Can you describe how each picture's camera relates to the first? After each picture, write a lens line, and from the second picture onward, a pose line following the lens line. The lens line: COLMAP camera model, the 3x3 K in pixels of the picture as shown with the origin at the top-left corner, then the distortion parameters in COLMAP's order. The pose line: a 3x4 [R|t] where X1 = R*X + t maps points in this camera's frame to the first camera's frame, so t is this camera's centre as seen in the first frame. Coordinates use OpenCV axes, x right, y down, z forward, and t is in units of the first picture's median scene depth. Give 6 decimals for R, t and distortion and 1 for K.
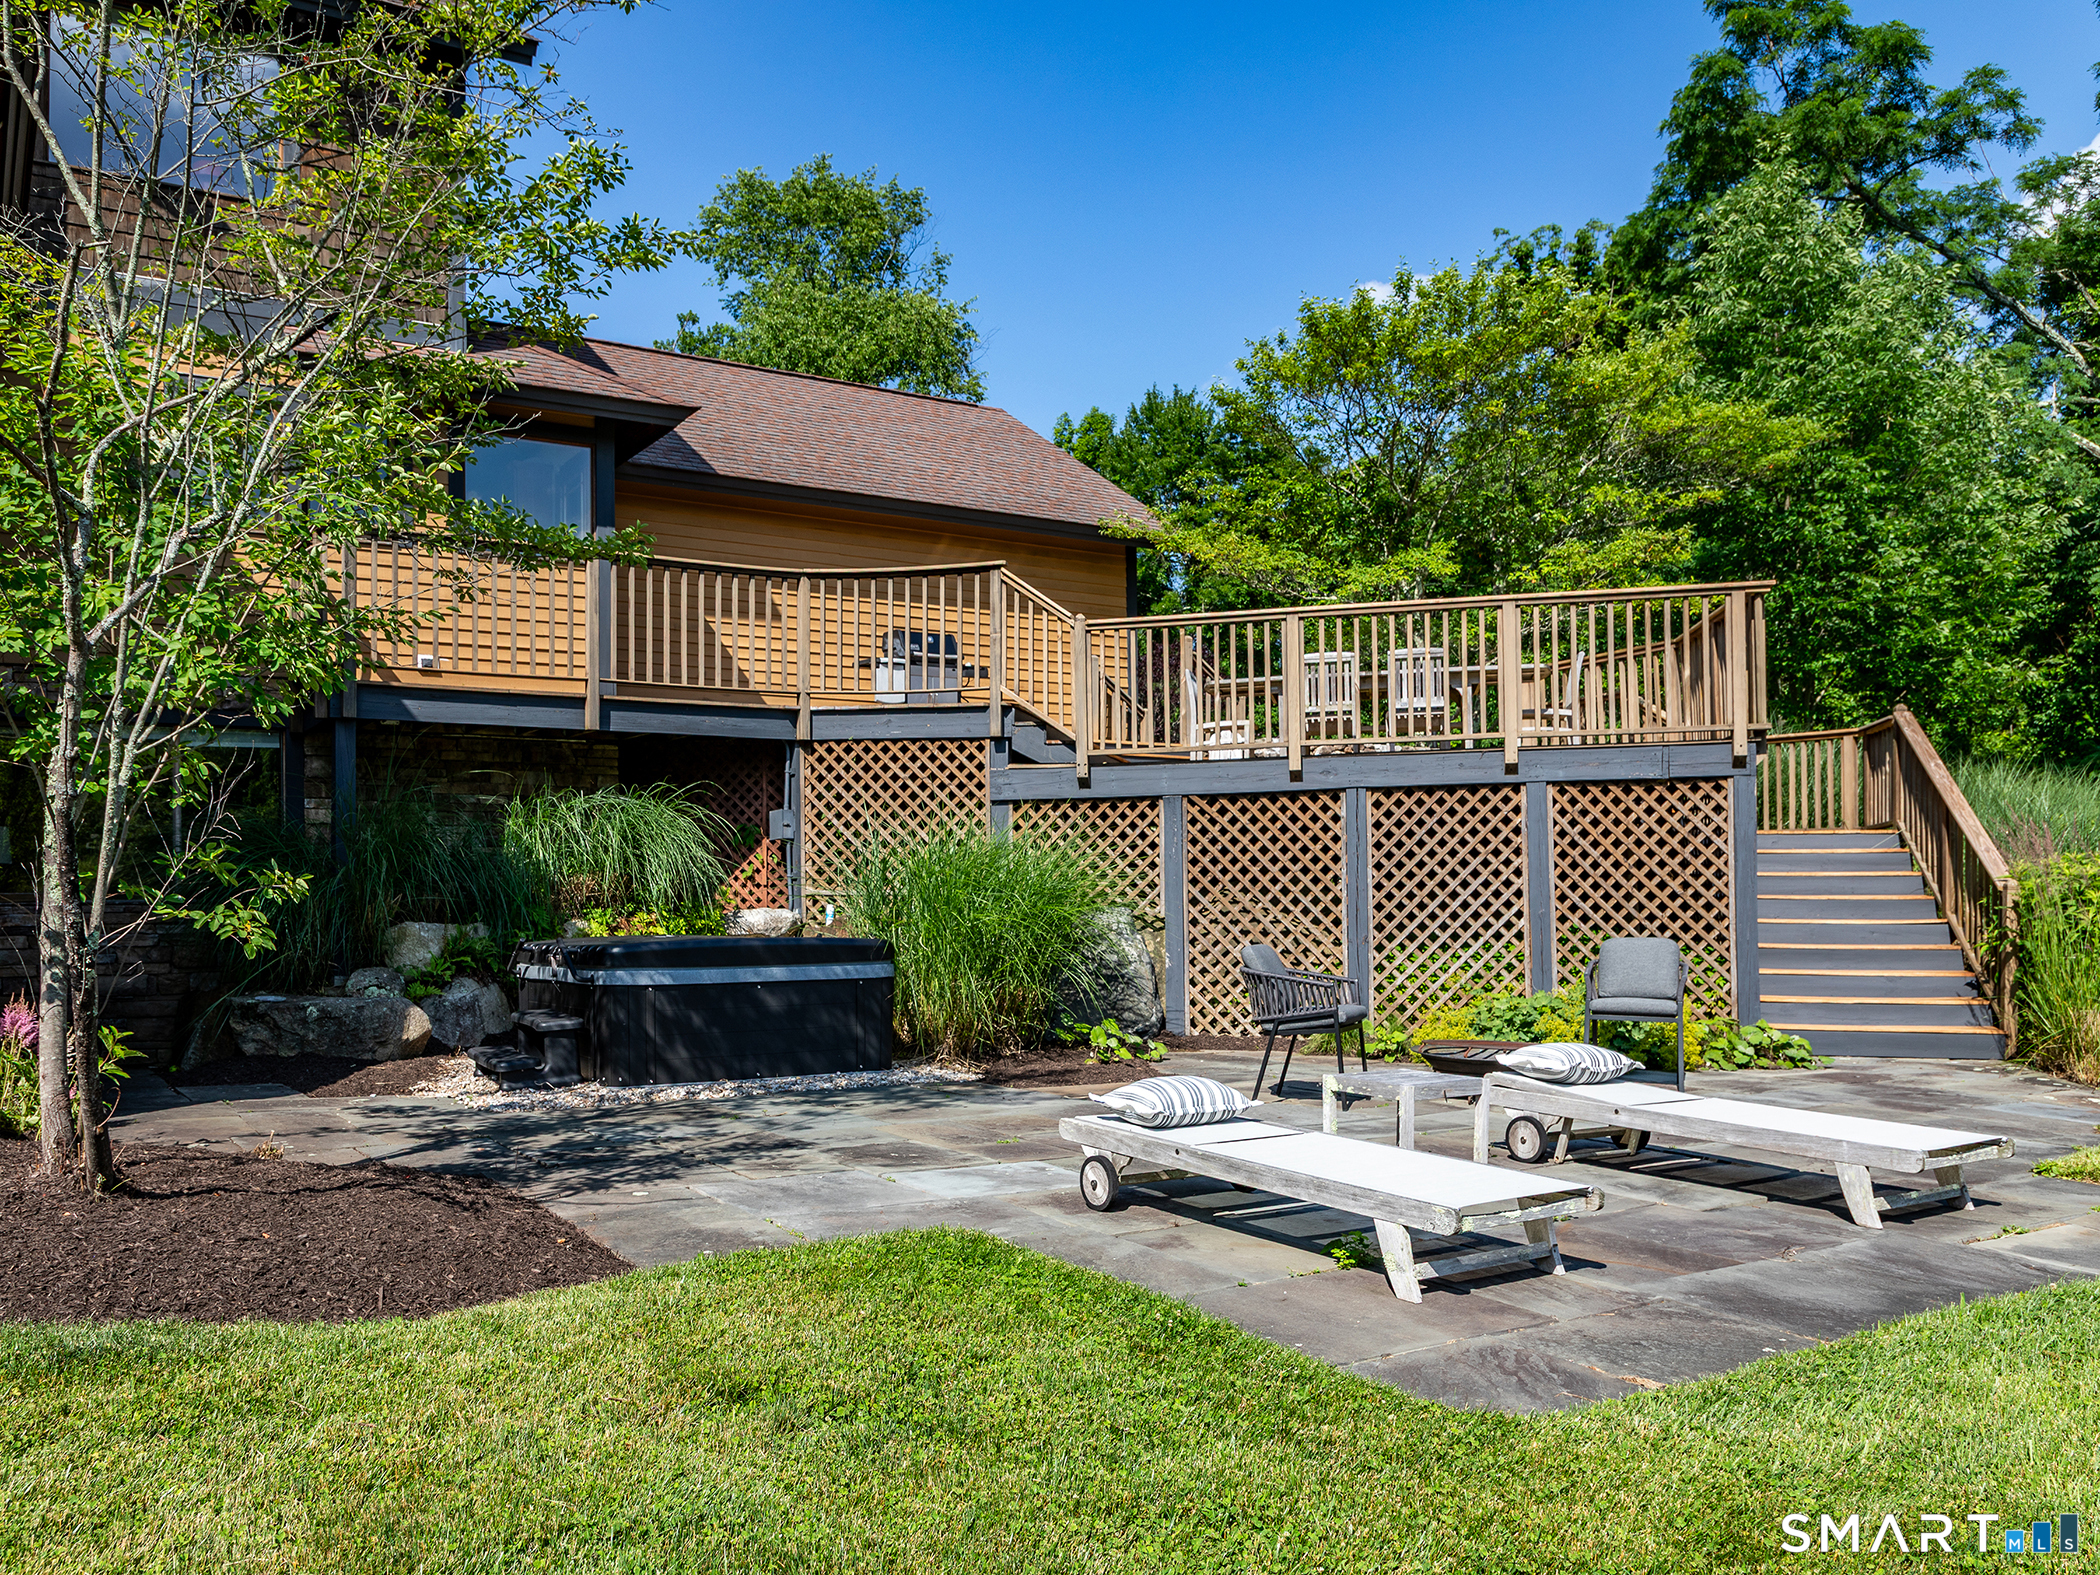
lens RADIAL K [[1581.1, 0, 1050.0], [0, 1581.1, 787.5], [0, 0, 1]] dist [-0.000774, -0.000309]
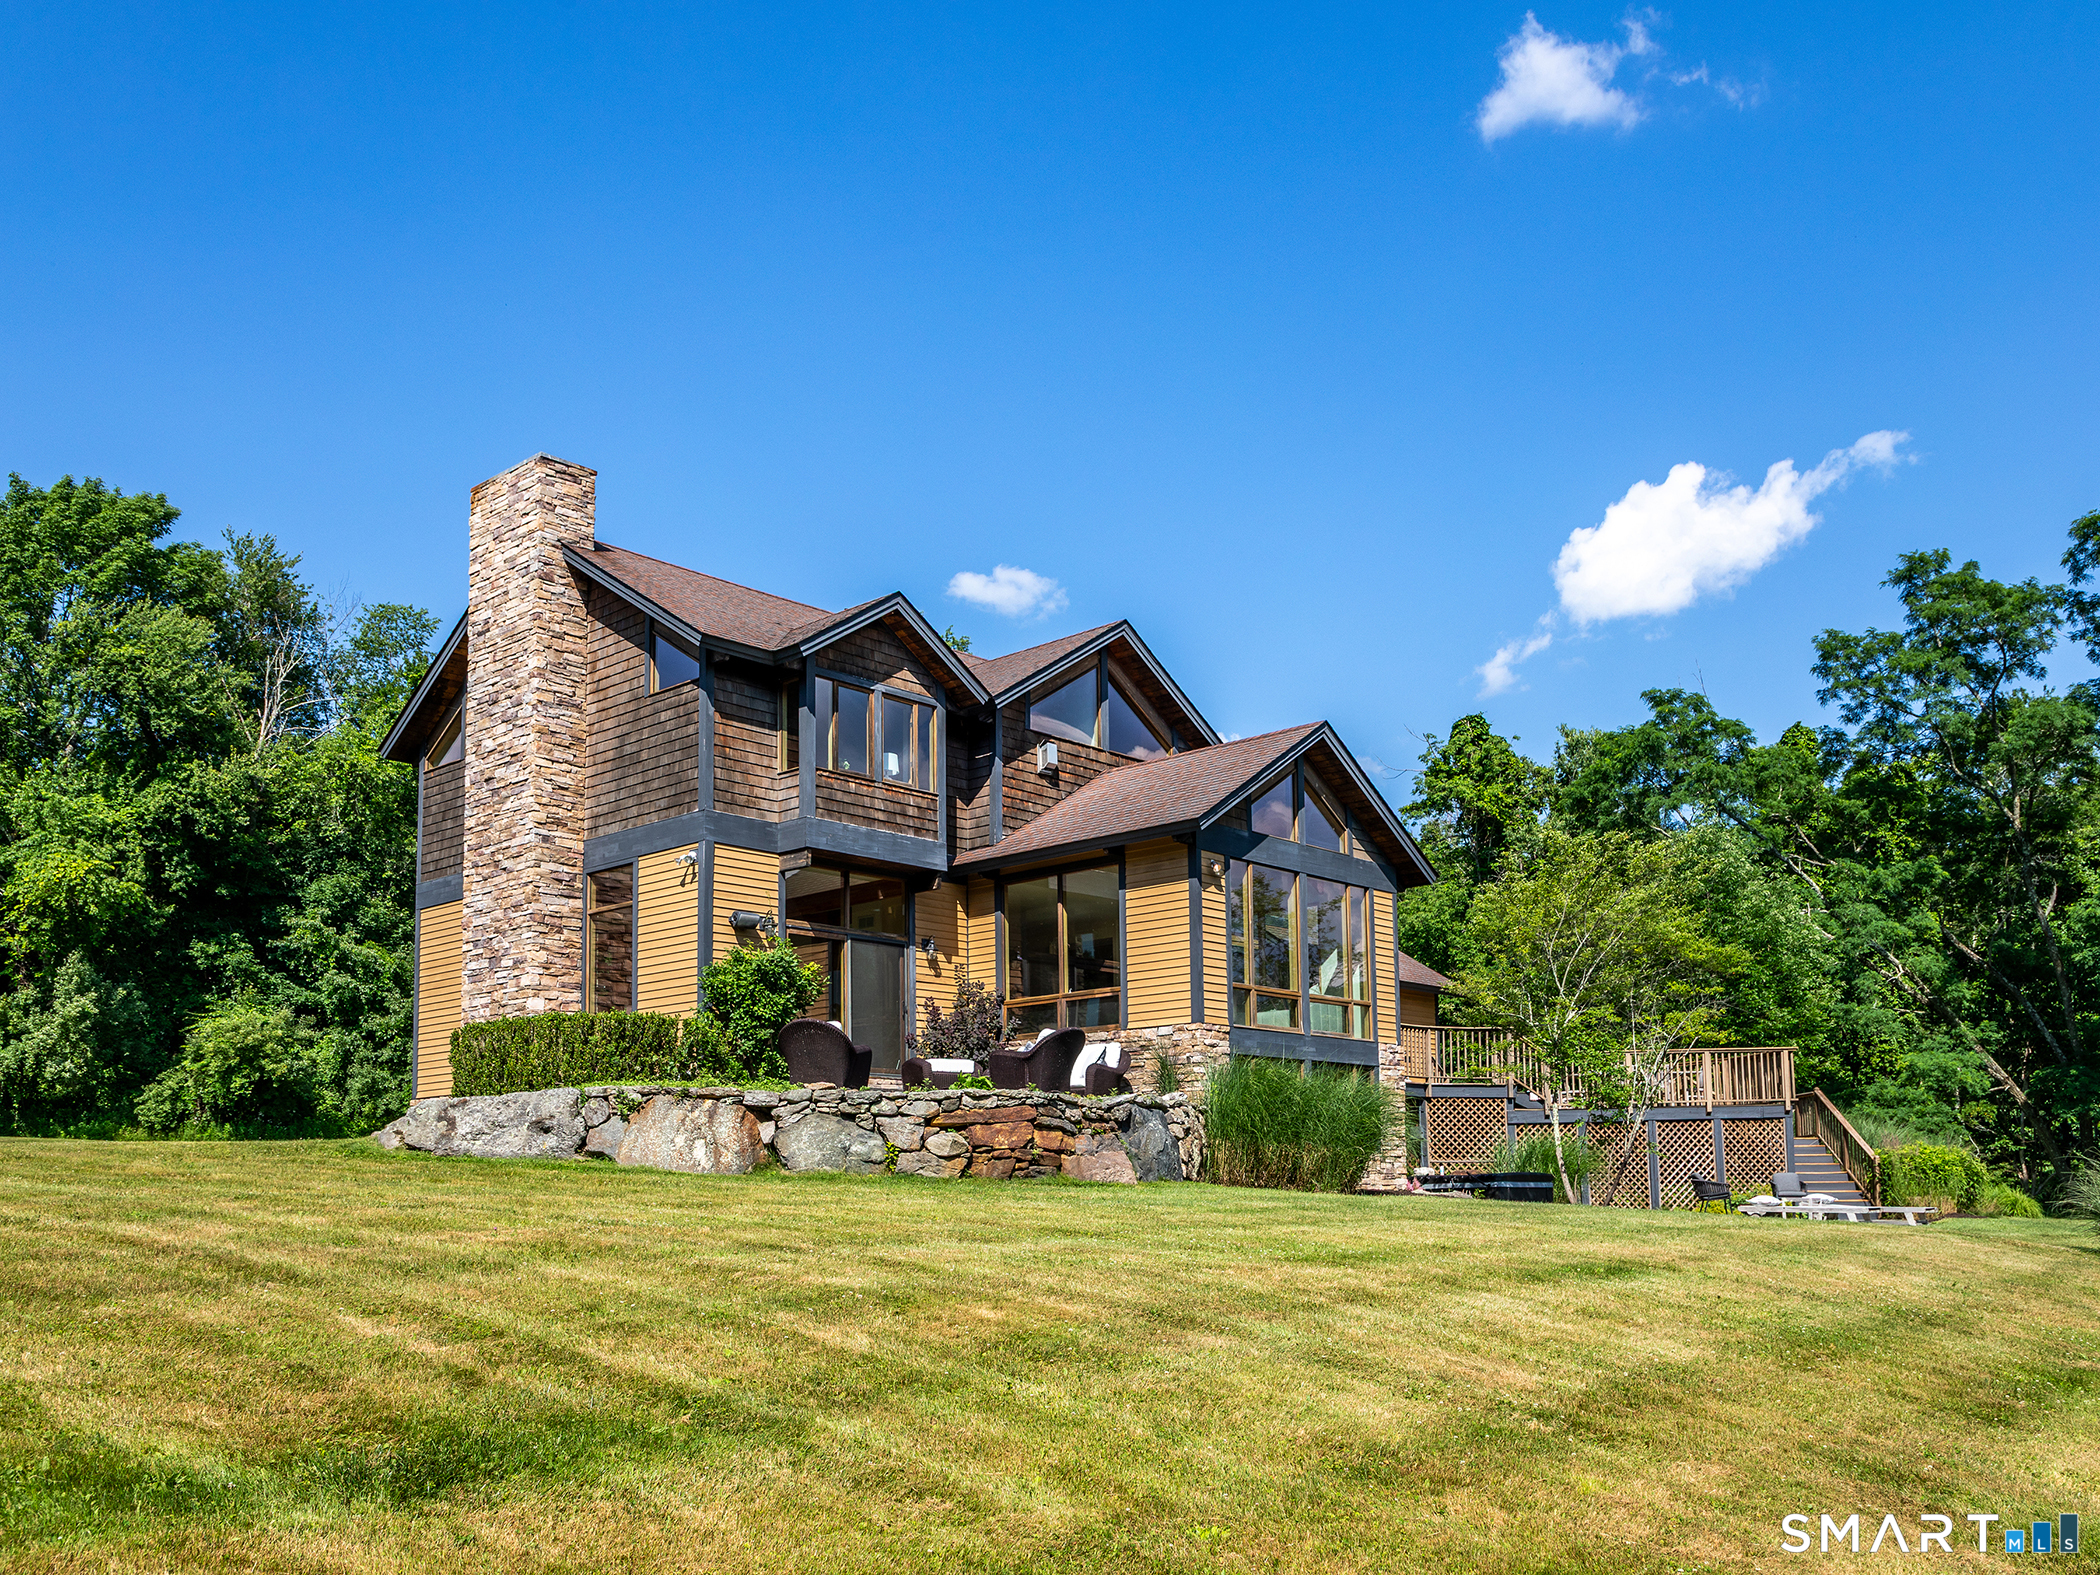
lens RADIAL K [[1684.0, 0, 1050.0], [0, 1684.0, 787.5], [0, 0, 1]] dist [0.000506, -0.001383]
pose [[0.972141, 0.053649, 0.228173, -1.400289], [-0.012468, 0.983911, -0.178222, -0.031008], [-0.234063, 0.170412, 0.957170, -1.491061]]
